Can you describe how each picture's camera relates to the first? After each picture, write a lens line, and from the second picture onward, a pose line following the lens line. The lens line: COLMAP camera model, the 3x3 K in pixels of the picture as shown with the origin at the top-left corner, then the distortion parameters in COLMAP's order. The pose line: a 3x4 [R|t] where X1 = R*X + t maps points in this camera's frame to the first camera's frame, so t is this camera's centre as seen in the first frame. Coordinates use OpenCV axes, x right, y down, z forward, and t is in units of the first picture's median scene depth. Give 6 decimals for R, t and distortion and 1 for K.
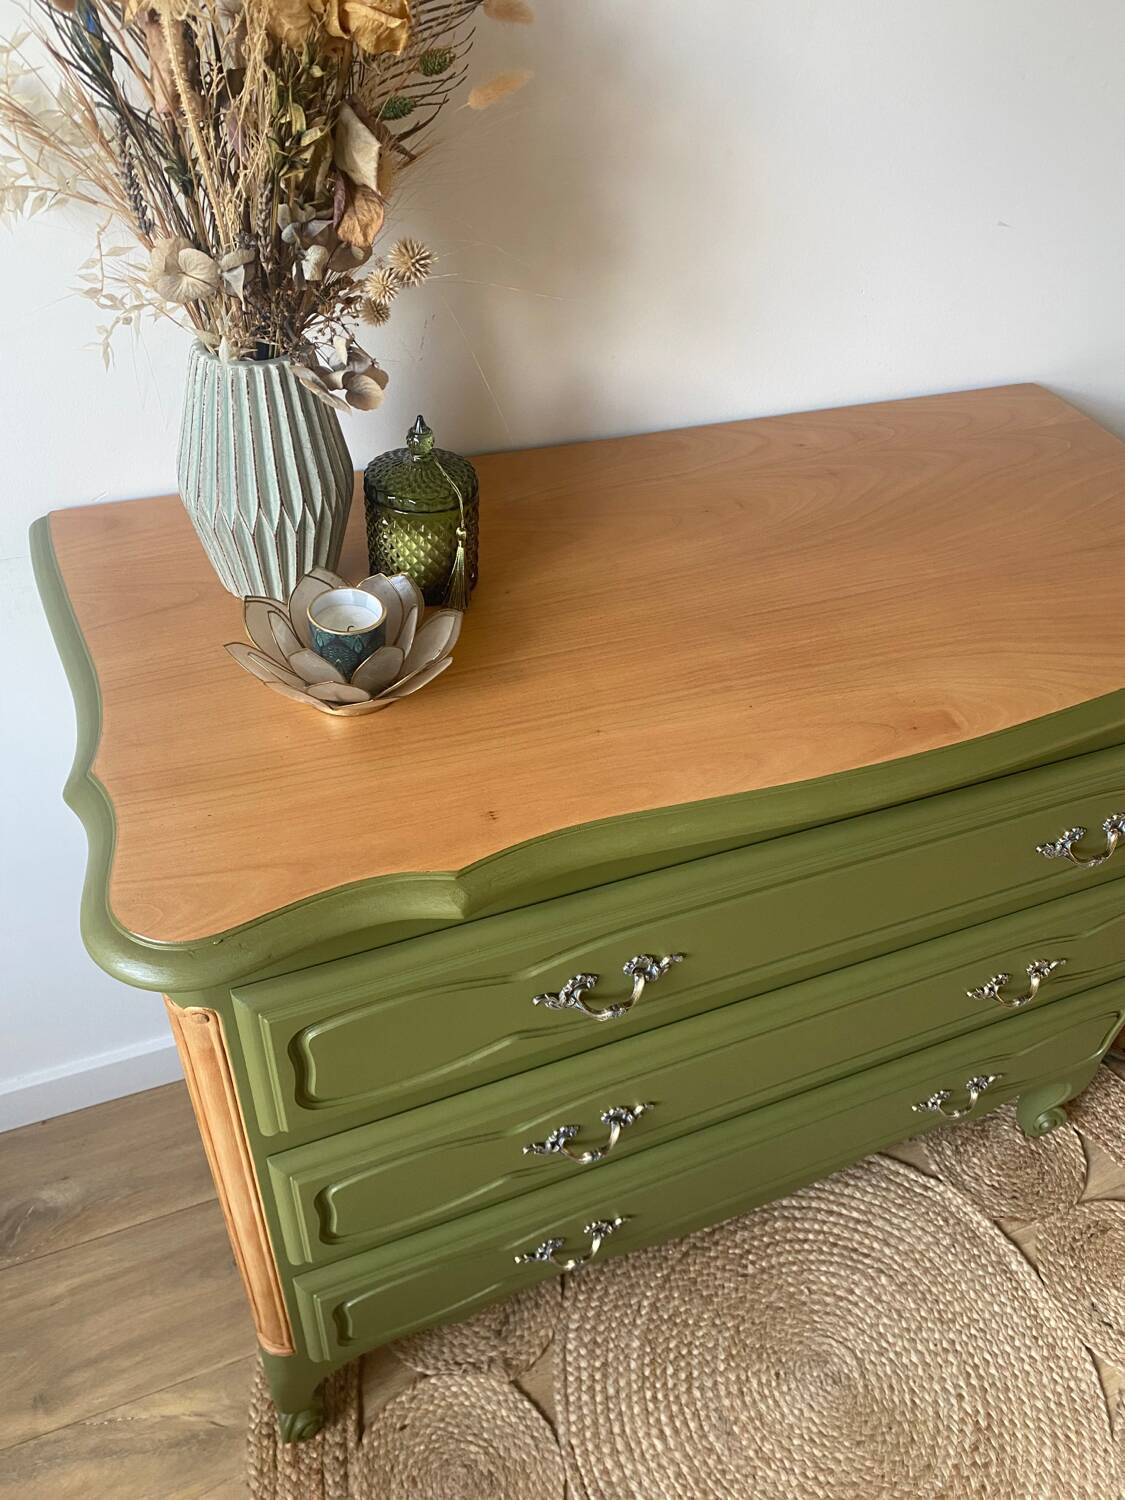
lens RADIAL K [[1129.3, 0, 565.3], [0, 1129.3, 750.8], [0, 0, 1]] dist [0.025392, -0.013330]
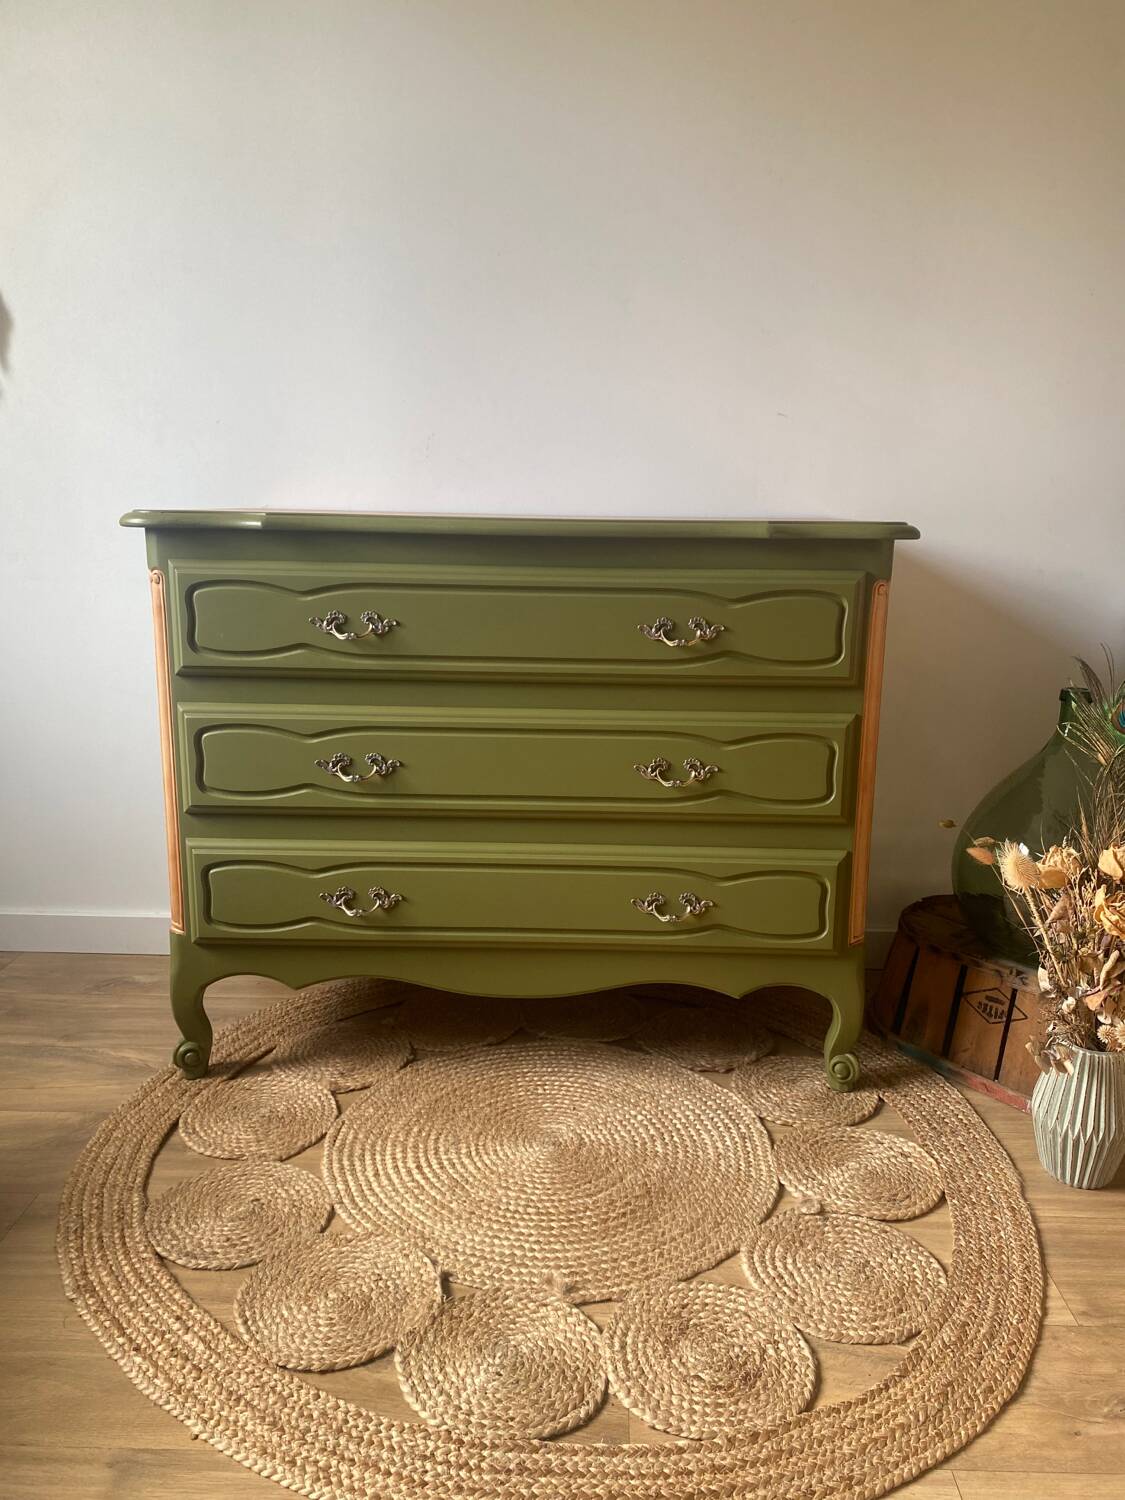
lens RADIAL K [[1129.3, 0, 579.3], [0, 1129.3, 749.7], [0, 0, 1]] dist [0.025392, -0.013330]
pose [[0.914973, 0.037321, -0.401785, 0.800179], [-0.234320, 0.859771, -0.453748, 0.801661], [0.328509, 0.509314, 0.795413, -0.191023]]
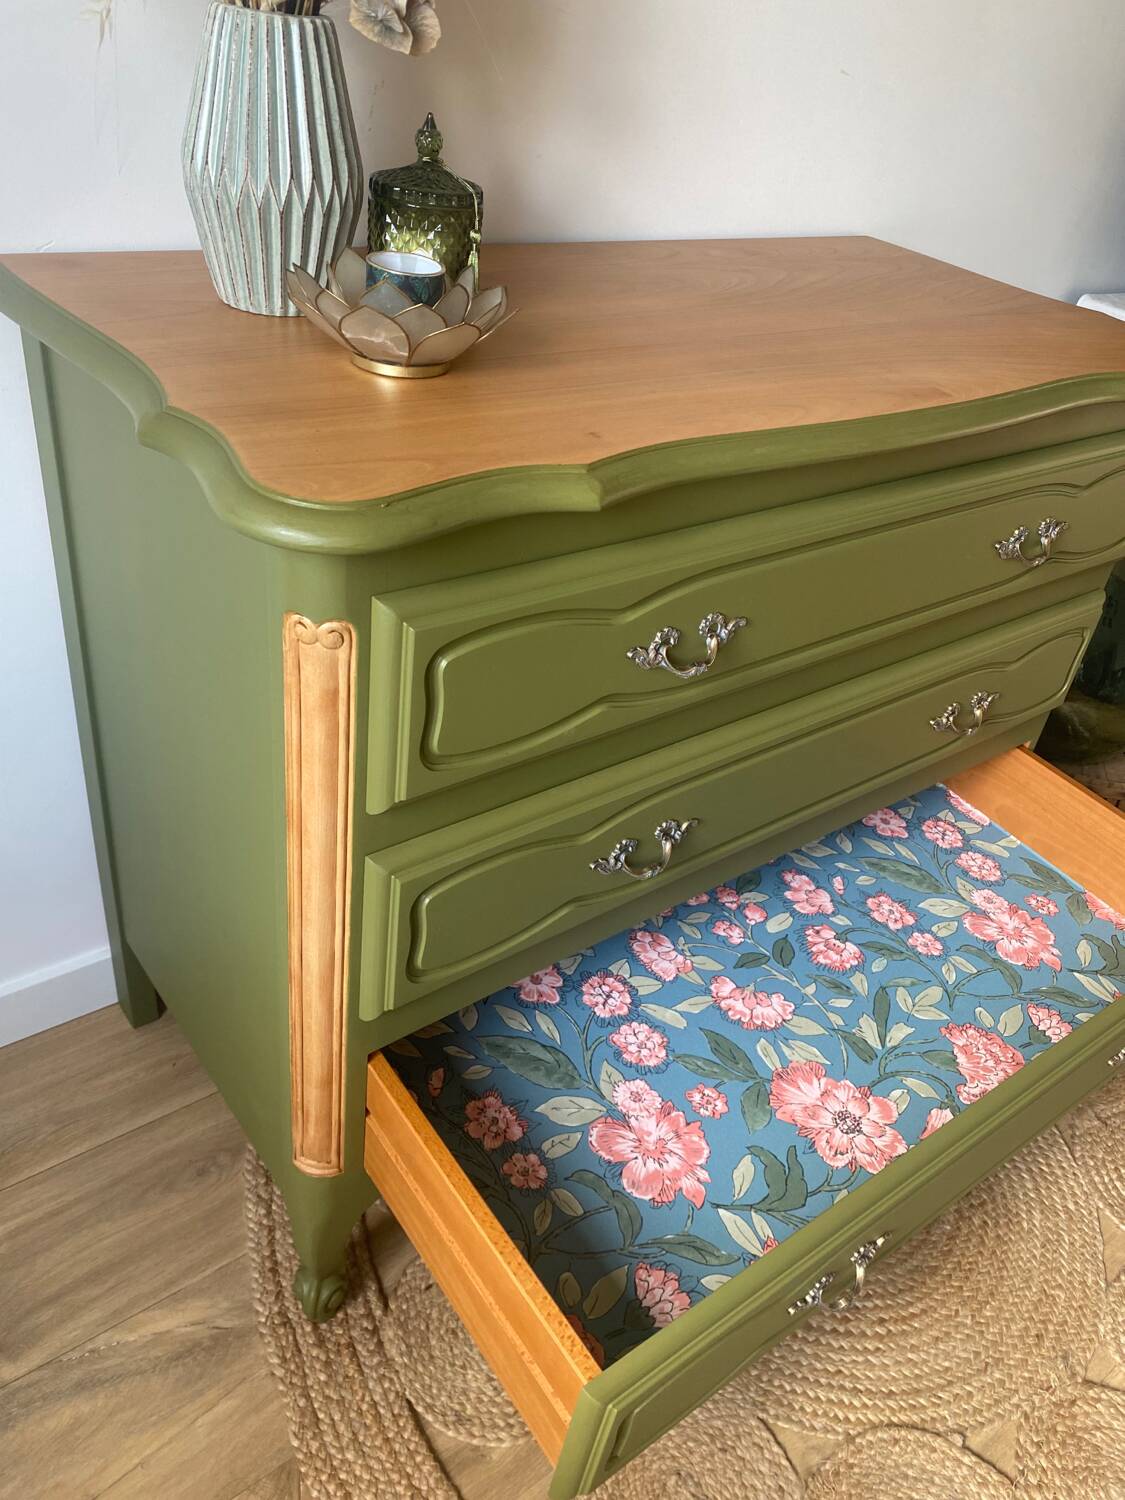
lens RADIAL K [[1129.3, 0, 569.3], [0, 1129.3, 751.7], [0, 0, 1]] dist [0.025392, -0.013330]
pose [[0.963749, -0.100421, 0.247193, -0.225399], [0.121114, 0.990171, -0.069944, 0.250224], [-0.237740, 0.097347, 0.966439, 0.036146]]
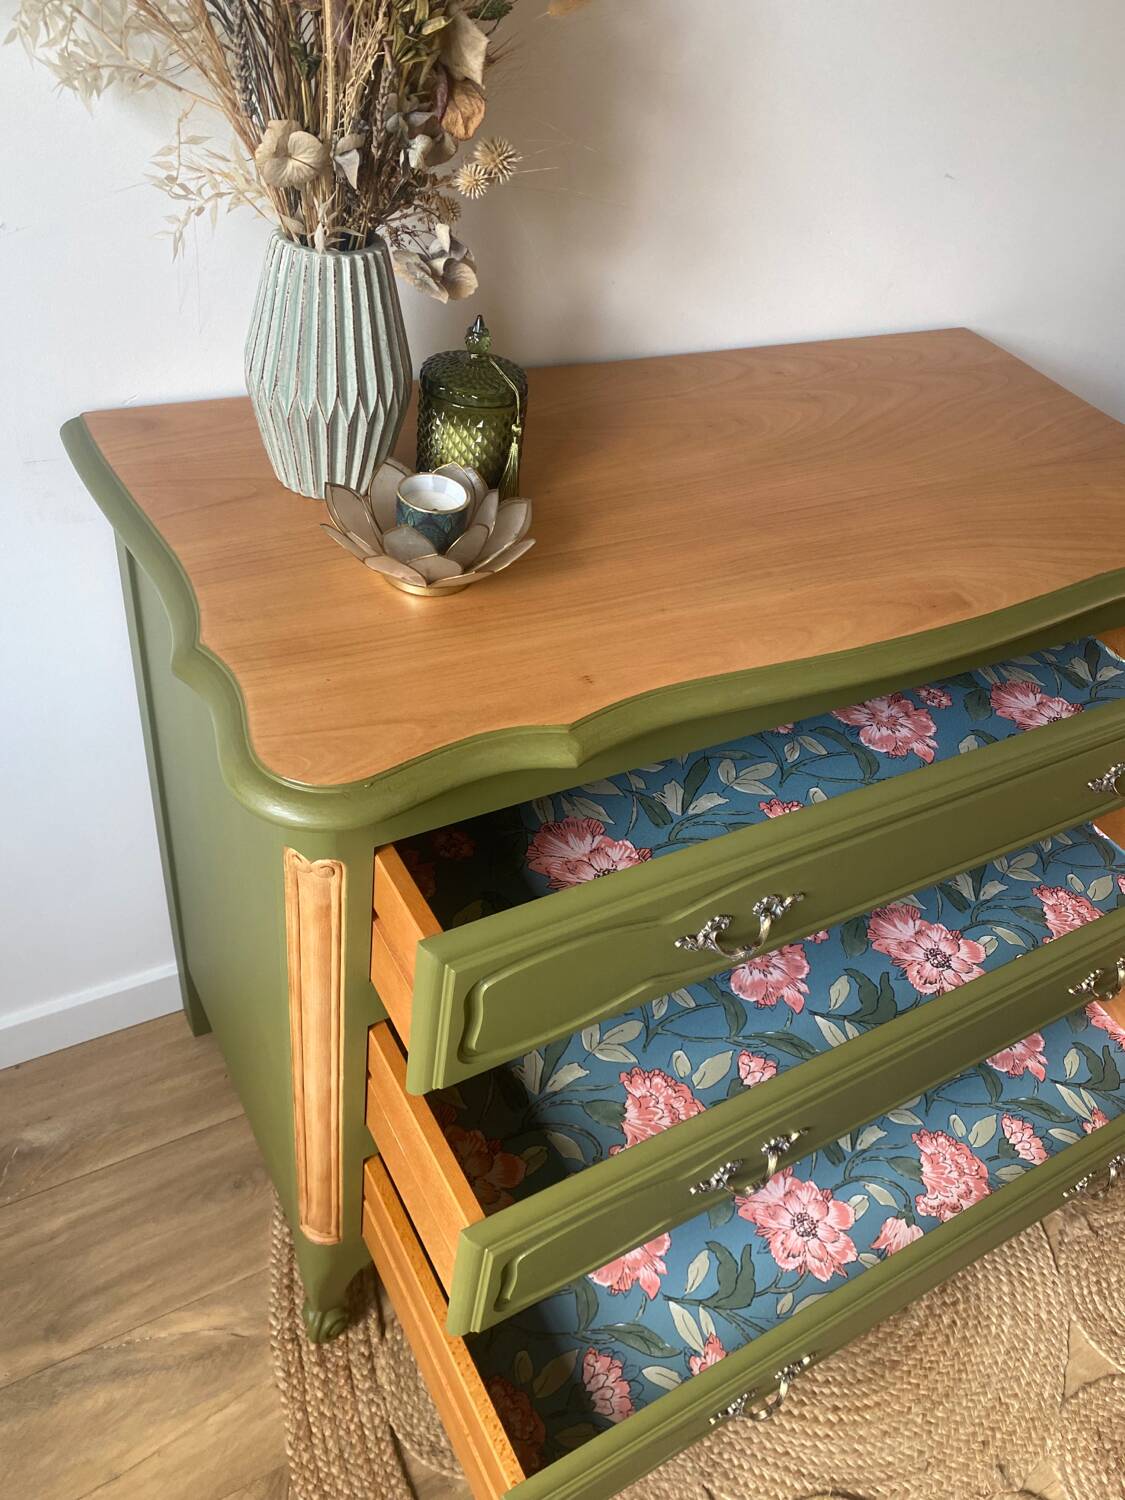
lens RADIAL K [[1129.3, 0, 574.0], [0, 1129.3, 745.9], [0, 0, 1]] dist [0.025392, -0.013330]
pose [[0.989719, -0.026863, 0.140482, -0.143355], [0.025963, 0.999629, 0.008233, 0.069713], [-0.140651, -0.004501, 0.990049, -0.041162]]
